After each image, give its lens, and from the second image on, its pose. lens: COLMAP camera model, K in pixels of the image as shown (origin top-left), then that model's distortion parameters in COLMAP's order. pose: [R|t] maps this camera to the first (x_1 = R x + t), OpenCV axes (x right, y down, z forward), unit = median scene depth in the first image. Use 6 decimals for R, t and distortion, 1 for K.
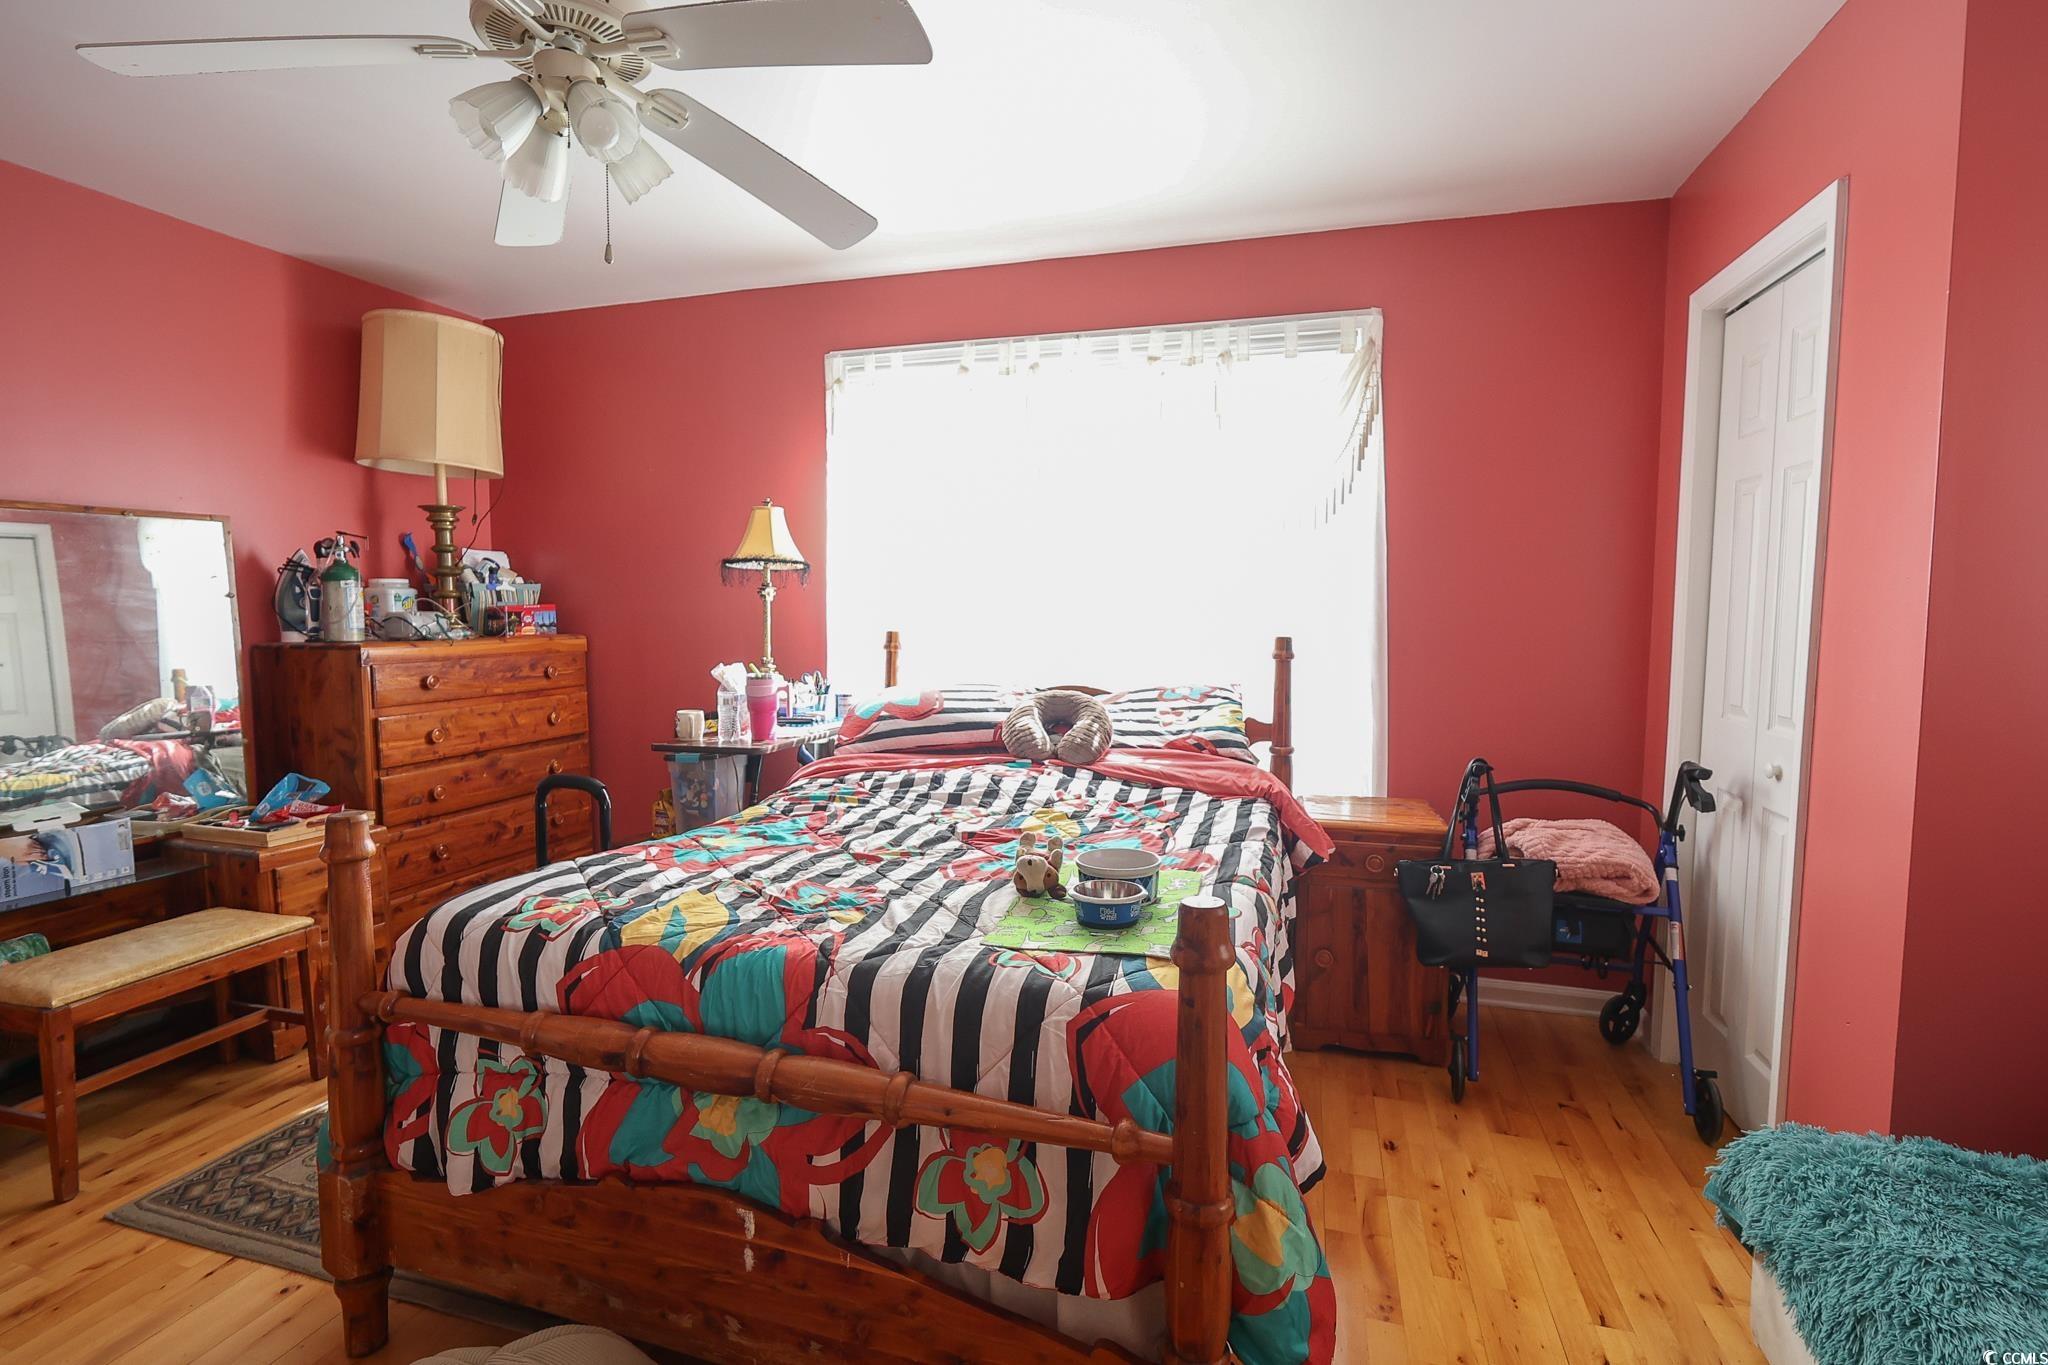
lens RADIAL K [[945.0, 0, 1021.2], [0, 945.0, 673.6], [0, 0, 1]] dist [-0.011518, 0.002837]
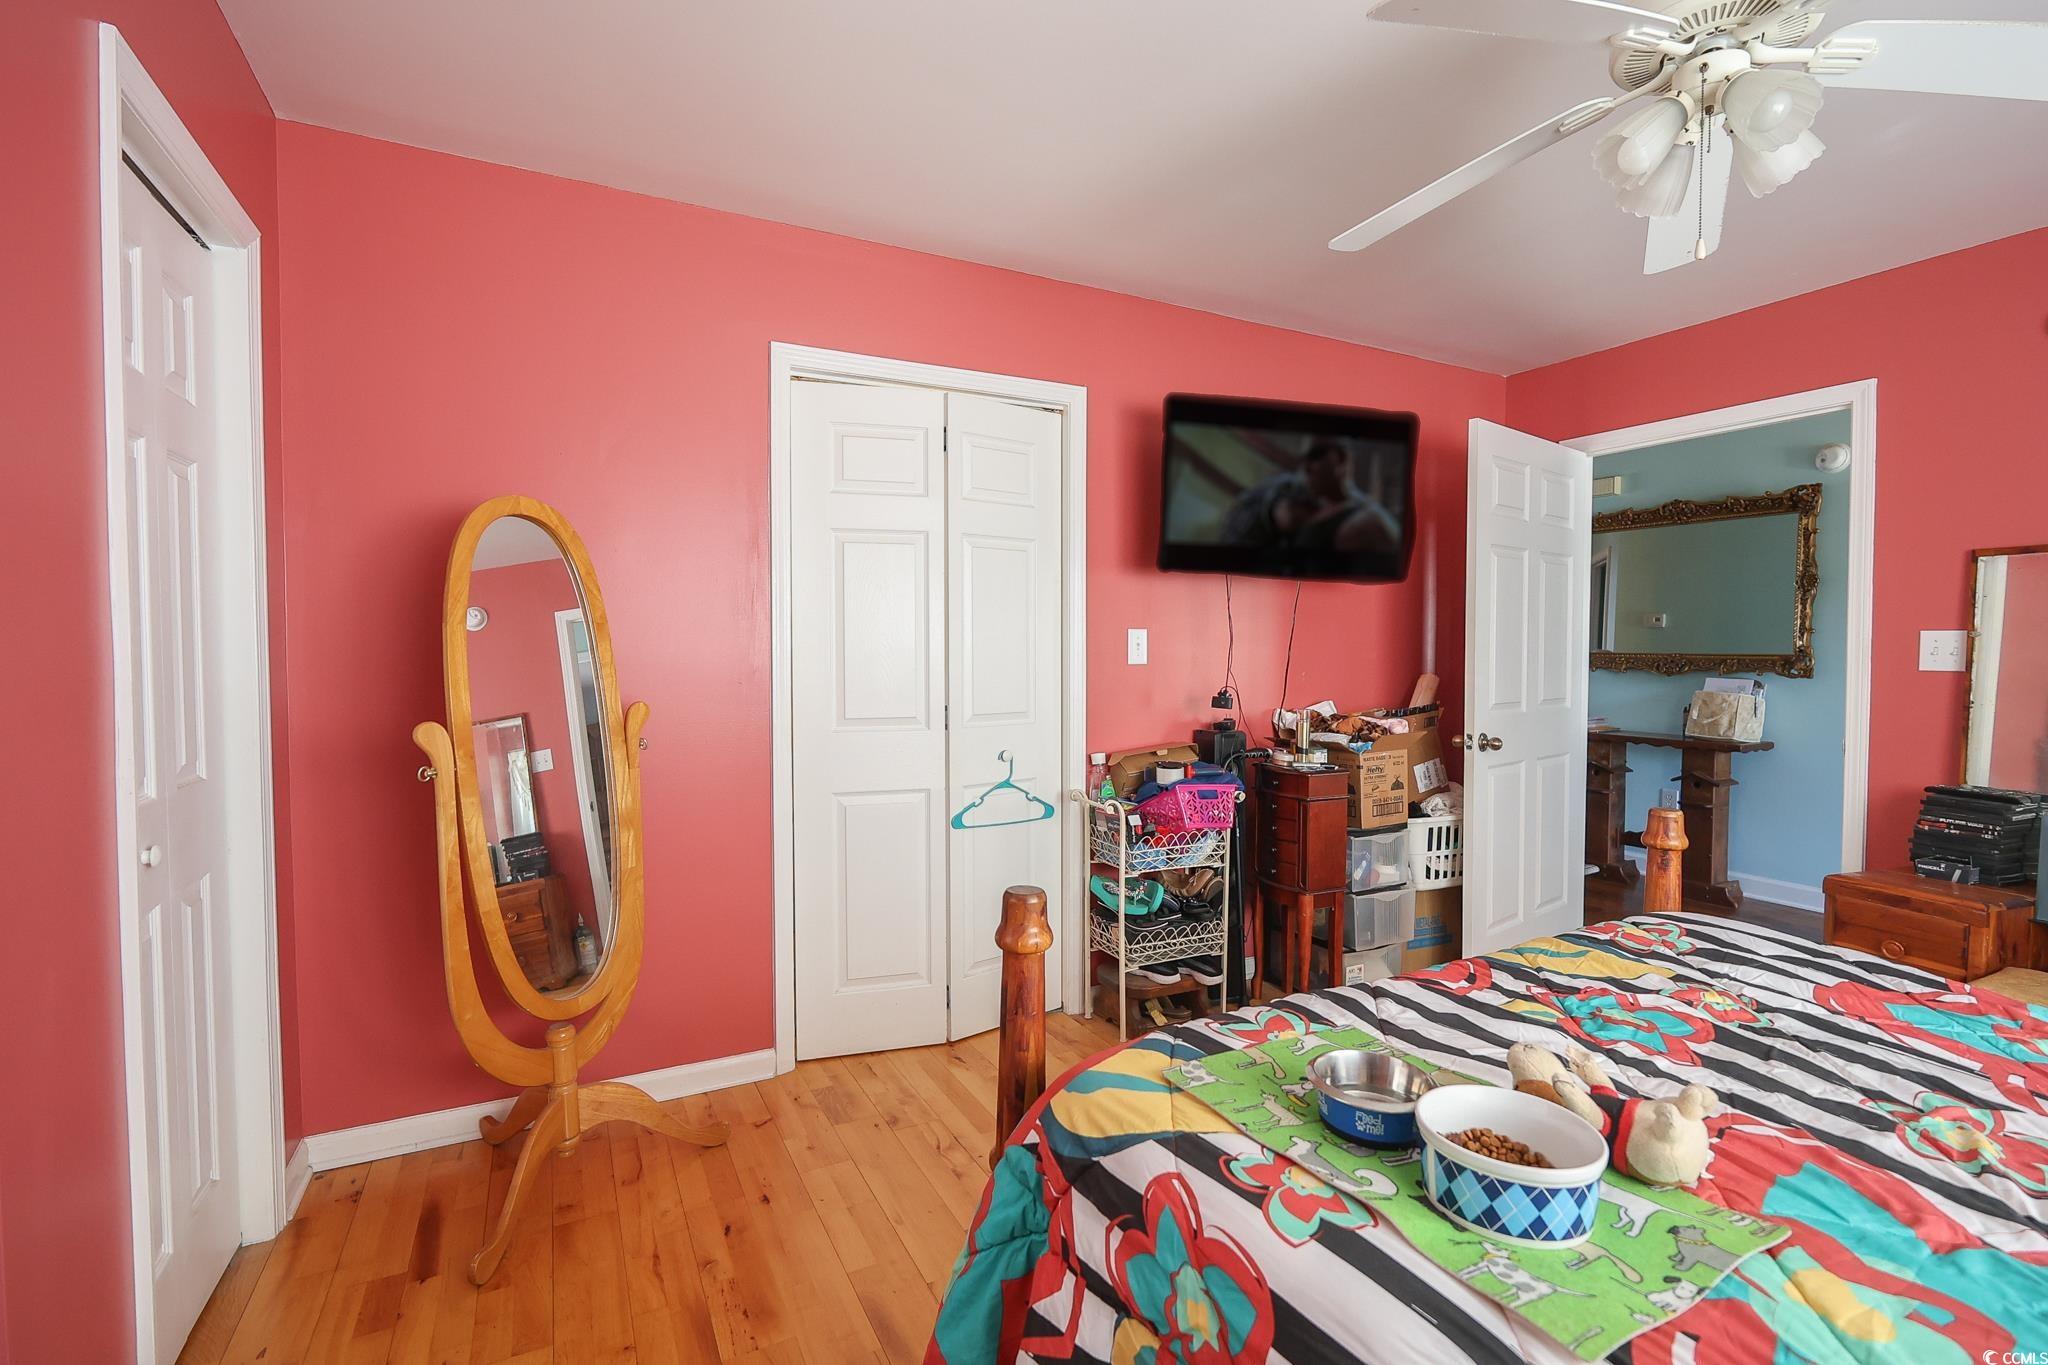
lens RADIAL K [[945.0, 0, 1020.9], [0, 945.0, 680.5], [0, 0, 1]] dist [-0.011518, 0.002837]
pose [[-0.745207, 0.013344, -0.666699, 0.698482], [-0.052558, 0.995514, 0.078672, -0.063894], [0.664758, 0.093668, -0.741163, 1.358569]]
